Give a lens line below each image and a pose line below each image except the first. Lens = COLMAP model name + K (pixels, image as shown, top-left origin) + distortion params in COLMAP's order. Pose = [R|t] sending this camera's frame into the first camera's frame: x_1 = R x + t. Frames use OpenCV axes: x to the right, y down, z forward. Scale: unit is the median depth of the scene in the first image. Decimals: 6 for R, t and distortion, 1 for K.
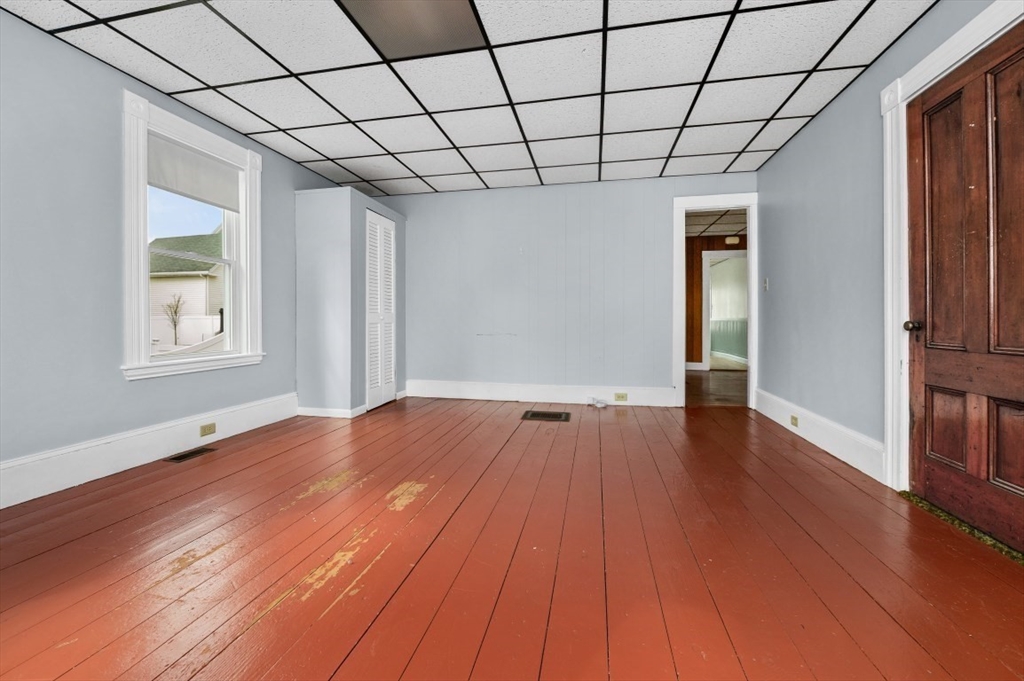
lens RADIAL K [[409.1, 0, 511.0], [0, 409.1, 321.6], [0, 0, 1]] dist [-0.000319, -0.000019]
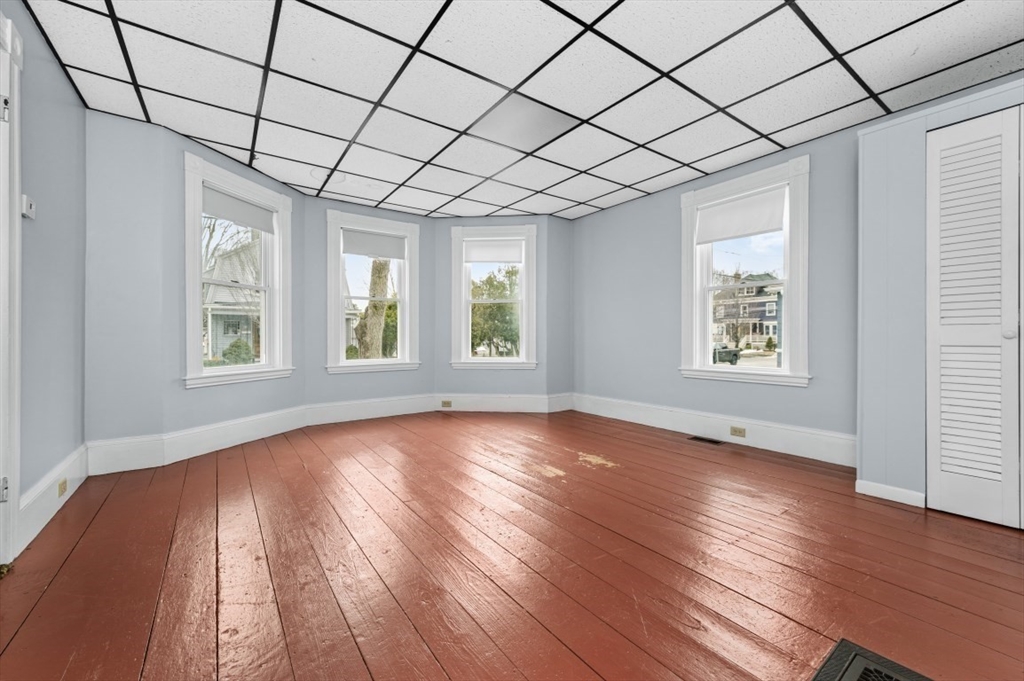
lens RADIAL K [[410.2, 0, 512.0], [0, 410.2, 340.5], [0, 0, 1]] dist [-0.000061, -0.000128]
pose [[-0.672658, 0.006665, -0.739923, 0.698017], [0.002952, 0.999976, 0.006325, -0.011488], [0.739948, 0.002070, -0.672661, 1.581451]]
